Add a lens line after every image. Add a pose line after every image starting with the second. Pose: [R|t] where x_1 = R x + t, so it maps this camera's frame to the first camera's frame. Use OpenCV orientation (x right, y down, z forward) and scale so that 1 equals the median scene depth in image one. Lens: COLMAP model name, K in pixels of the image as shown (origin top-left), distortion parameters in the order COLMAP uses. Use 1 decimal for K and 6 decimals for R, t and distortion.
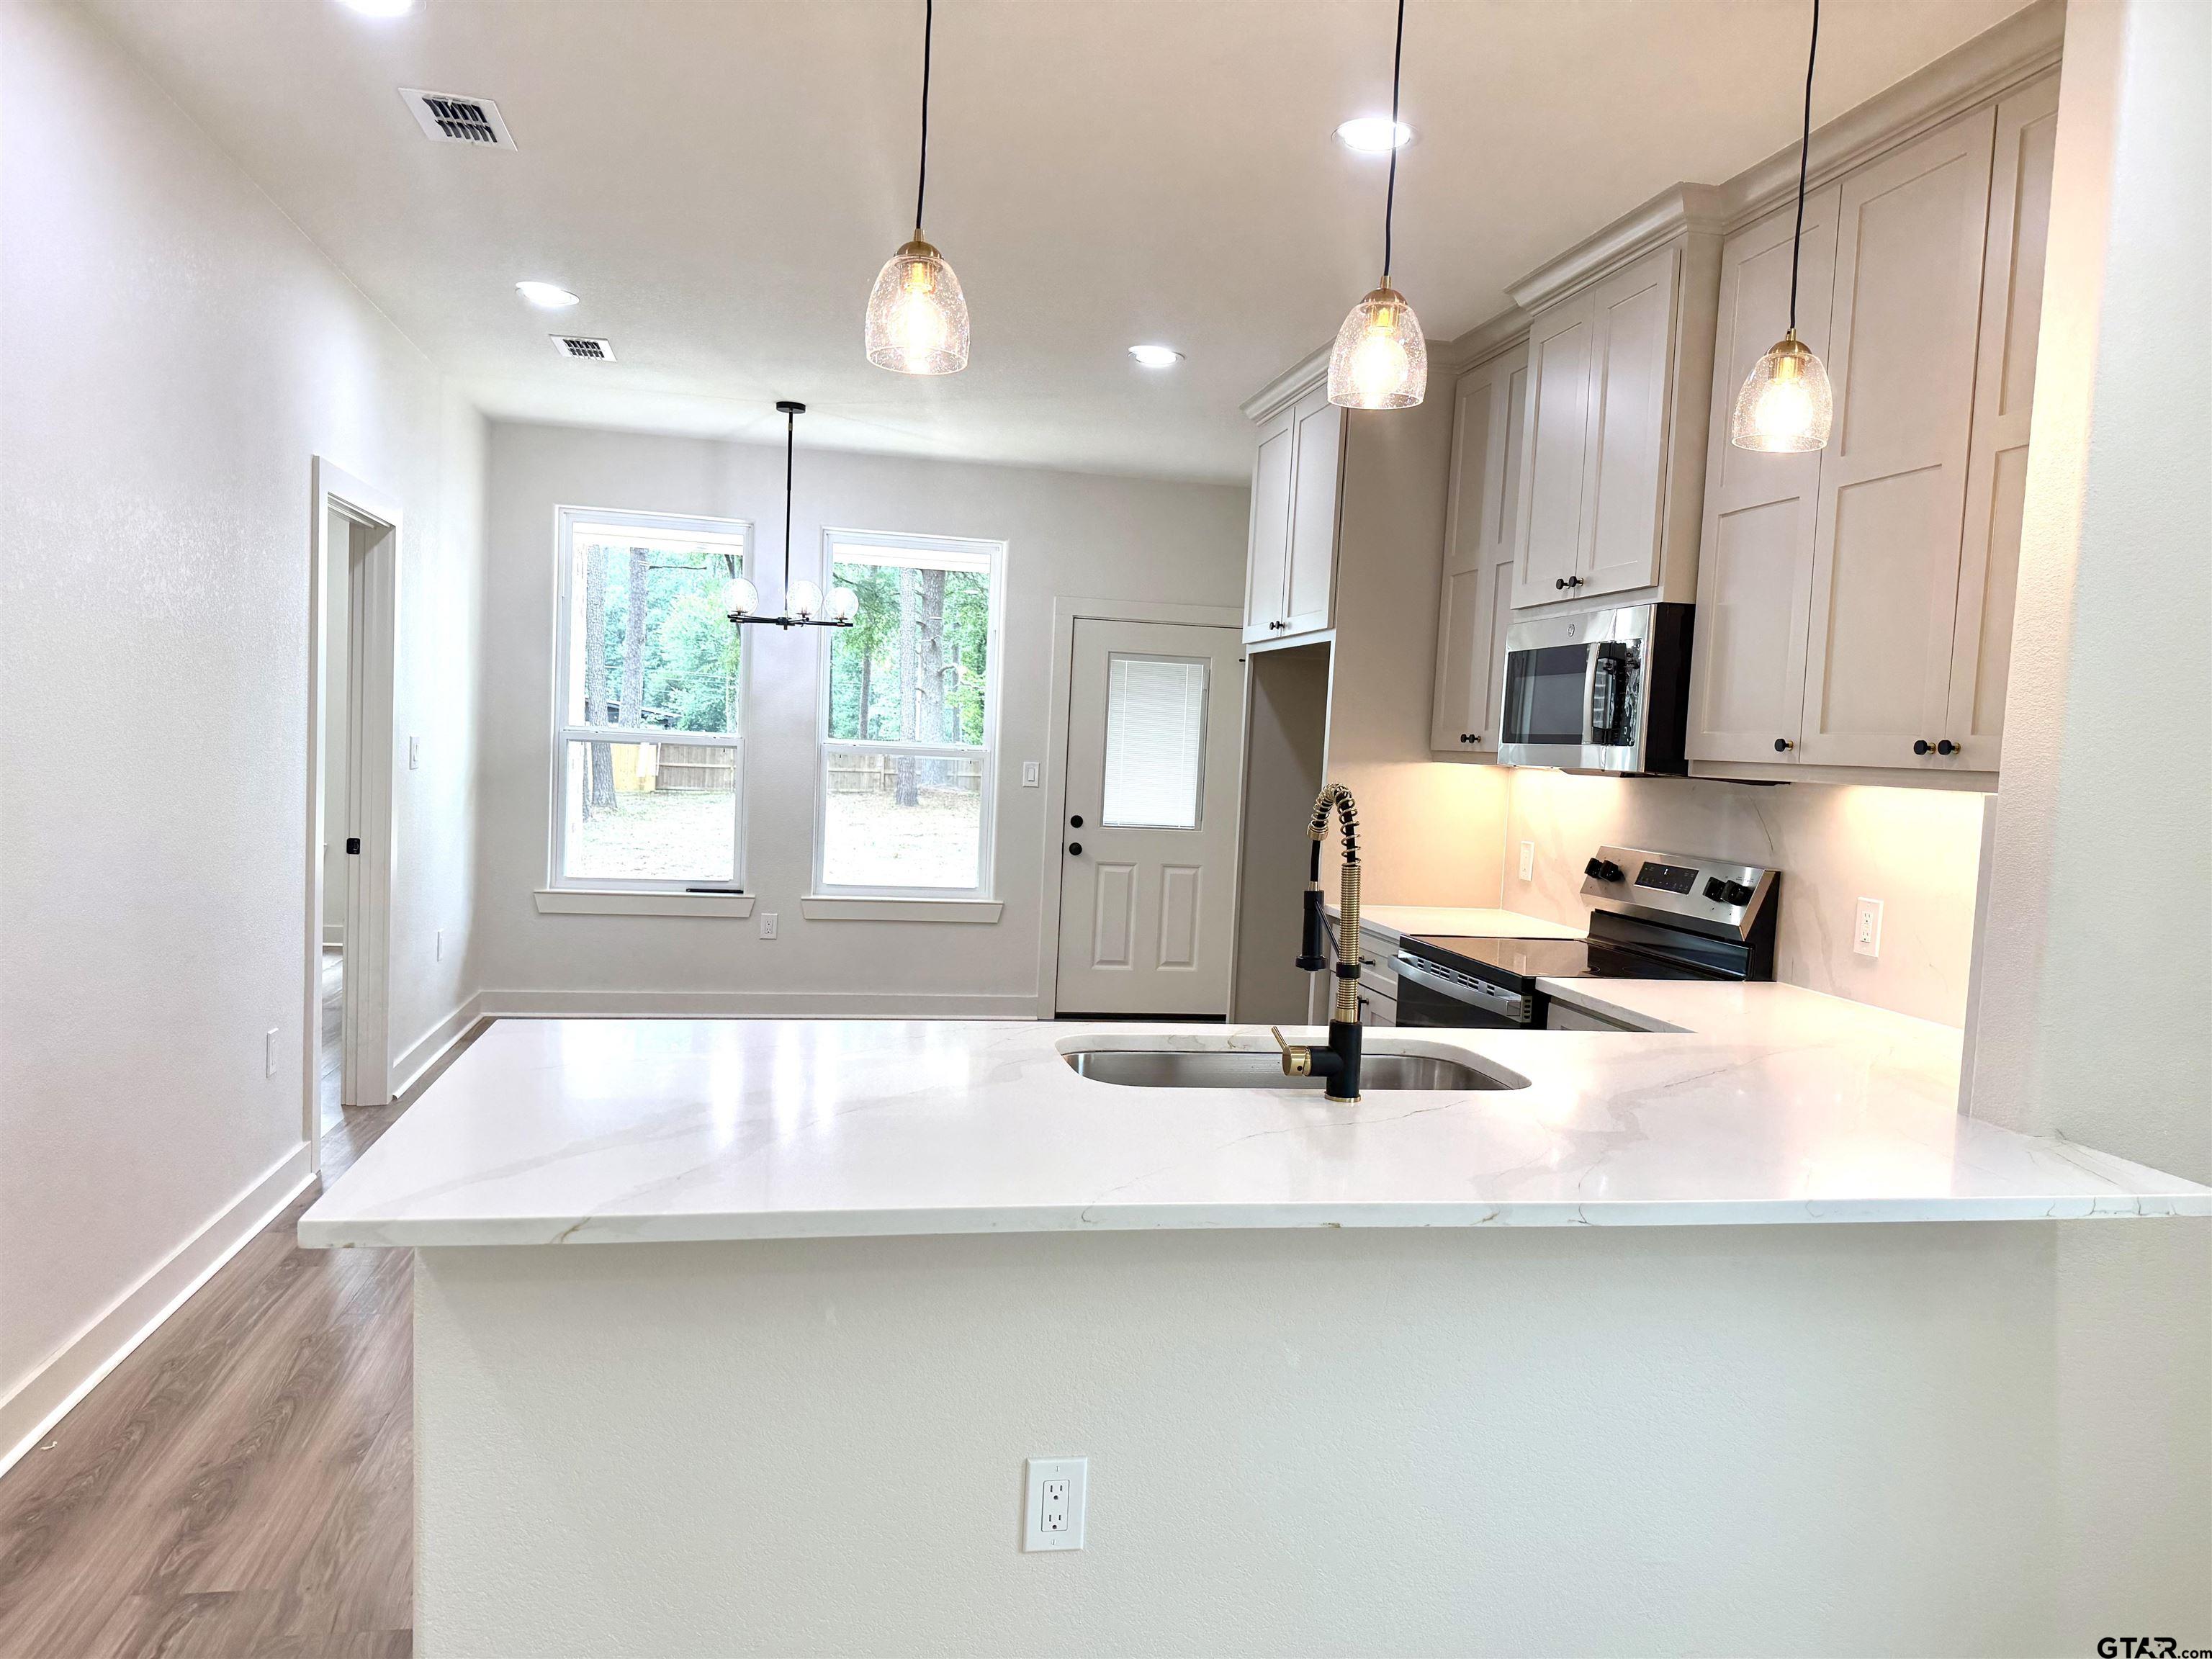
lens RADIAL K [[1567.0, 0, 1107.5], [0, 1567.0, 848.3], [0, 0, 1]] dist [0.057275, -0.066750]
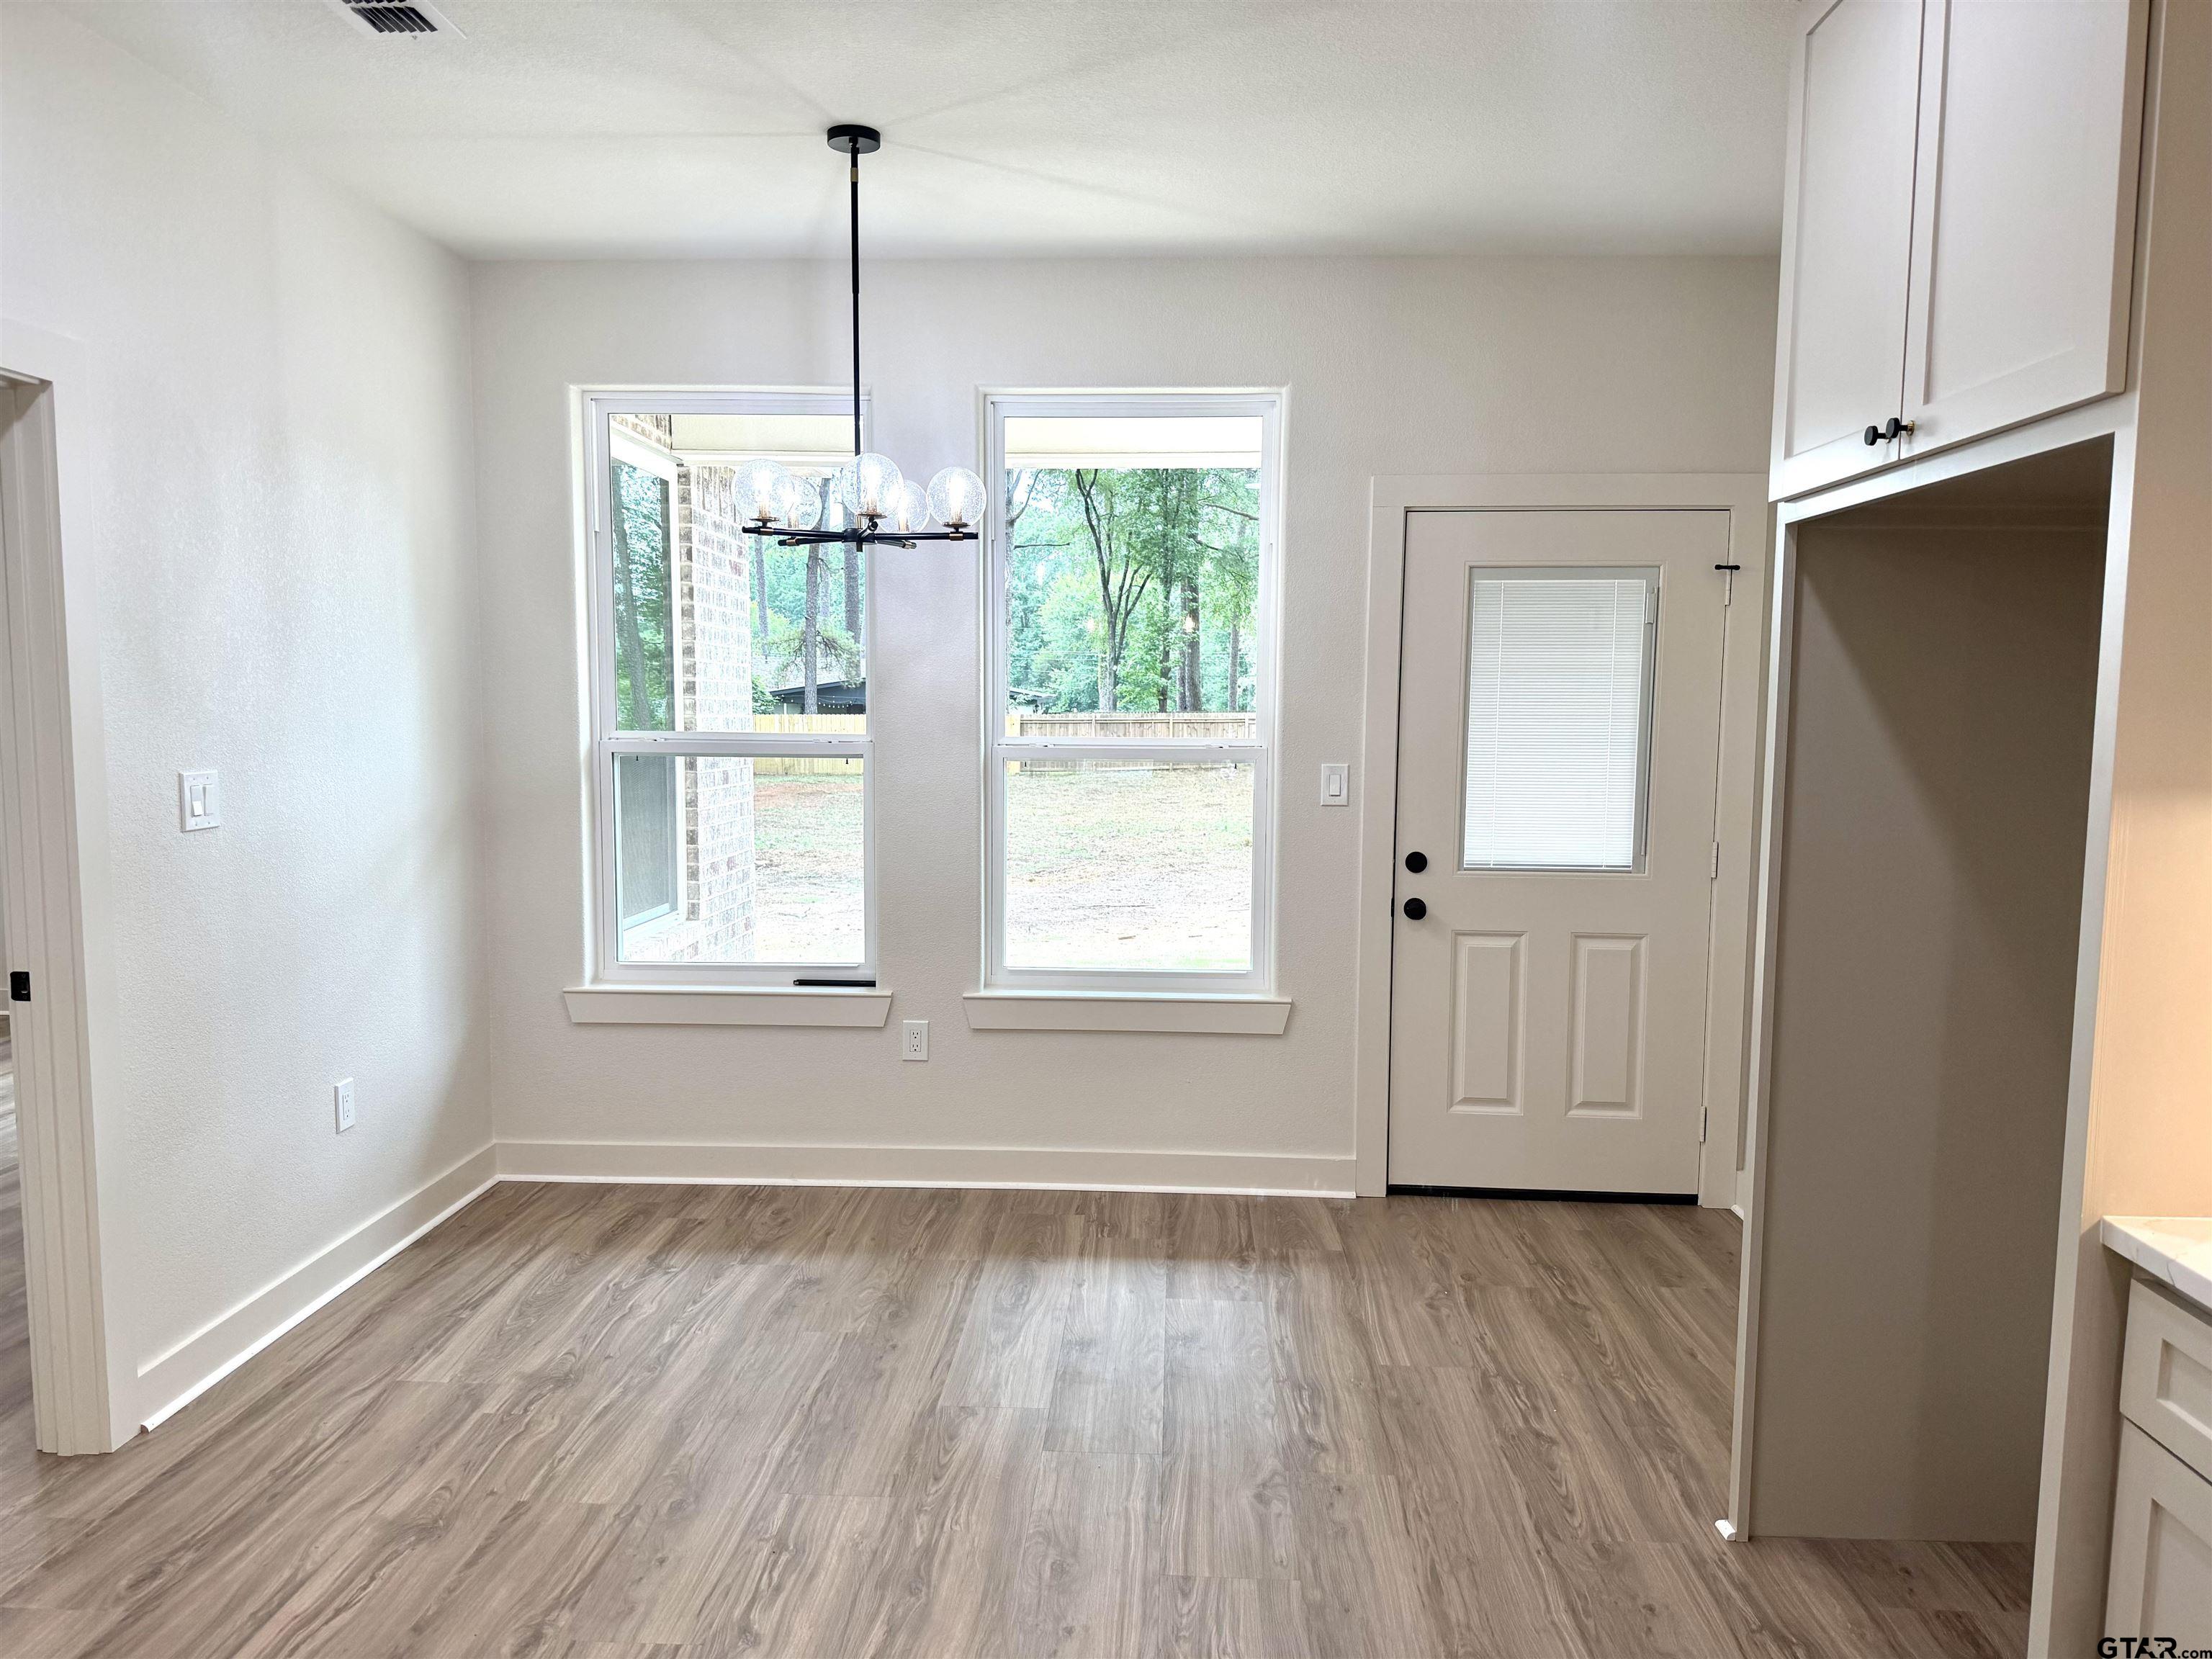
lens RADIAL K [[1567.0, 0, 1084.4], [0, 1567.0, 842.3], [0, 0, 1]] dist [0.057275, -0.066750]
pose [[0.966934, -0.017742, -0.254411, 0.011355], [0.021825, 0.999674, 0.013233, -0.041880], [0.254093, -0.018348, 0.967006, 0.480074]]
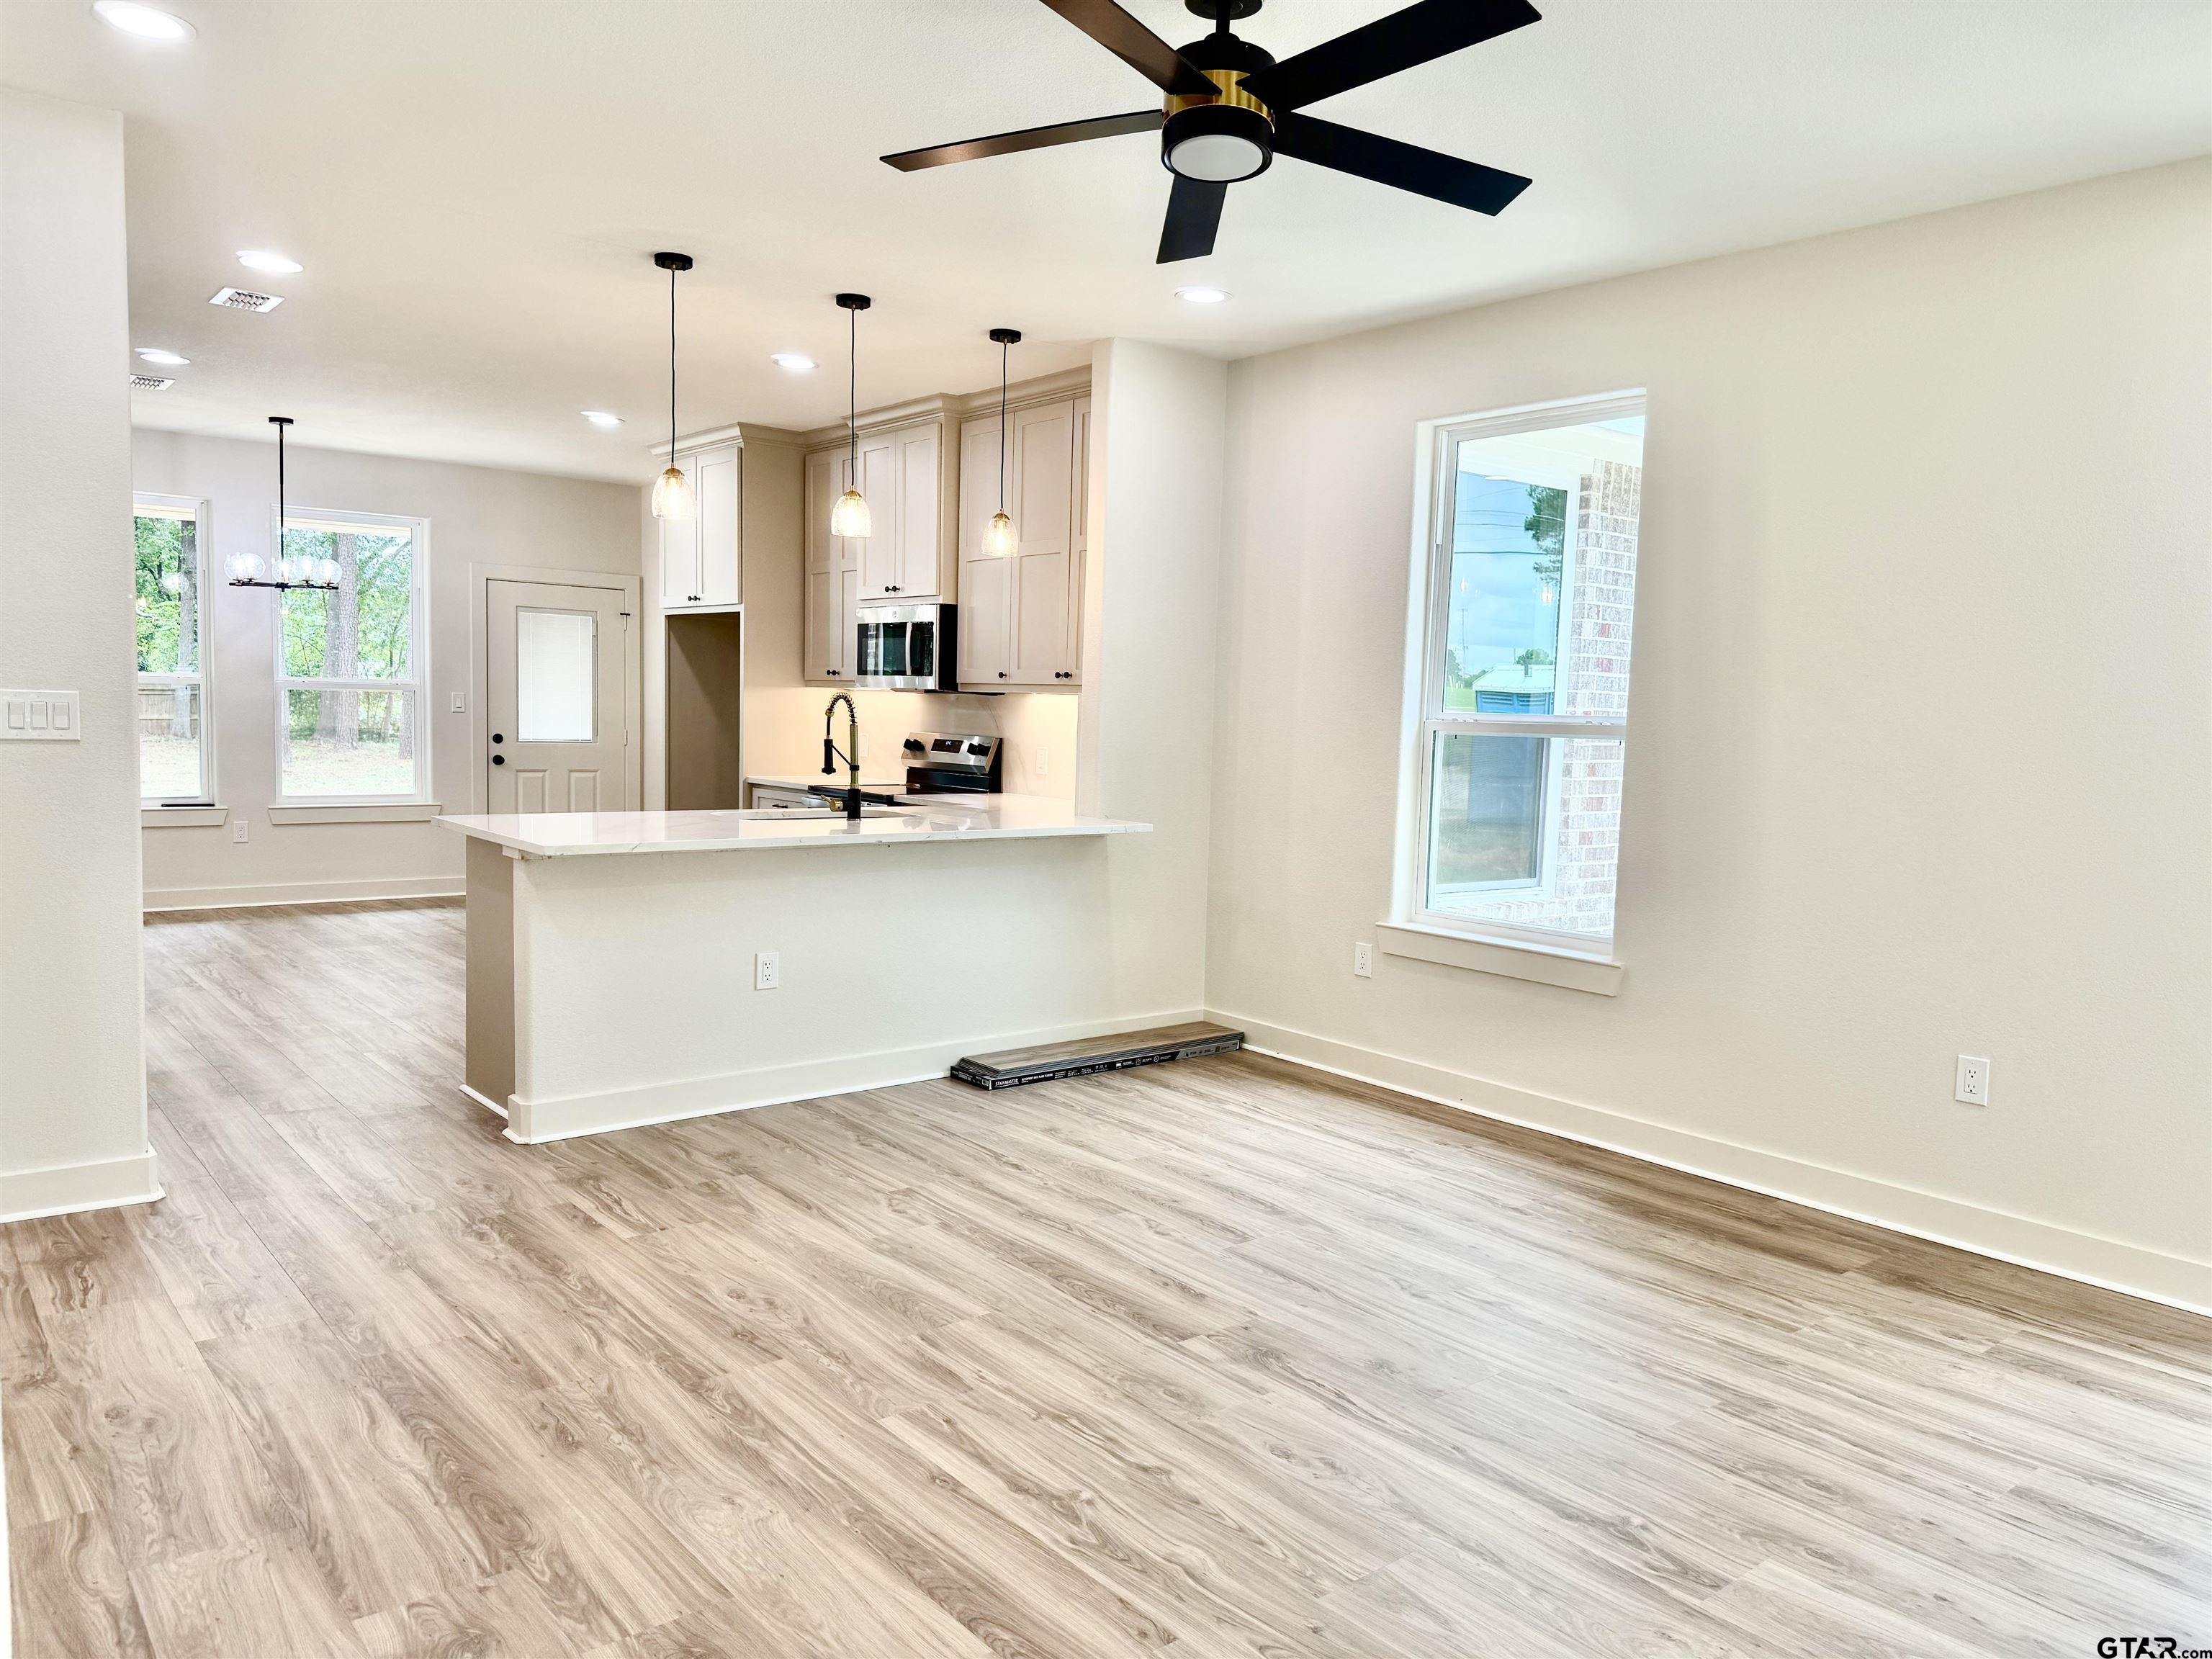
lens RADIAL K [[1567.0, 0, 1100.9], [0, 1567.0, 837.2], [0, 0, 1]] dist [0.057275, -0.066750]
pose [[0.886171, -0.059428, 0.459532, -0.218245], [0.042822, 0.998001, 0.046486, 0.030066], [-0.461375, -0.021517, 0.886944, -0.467061]]
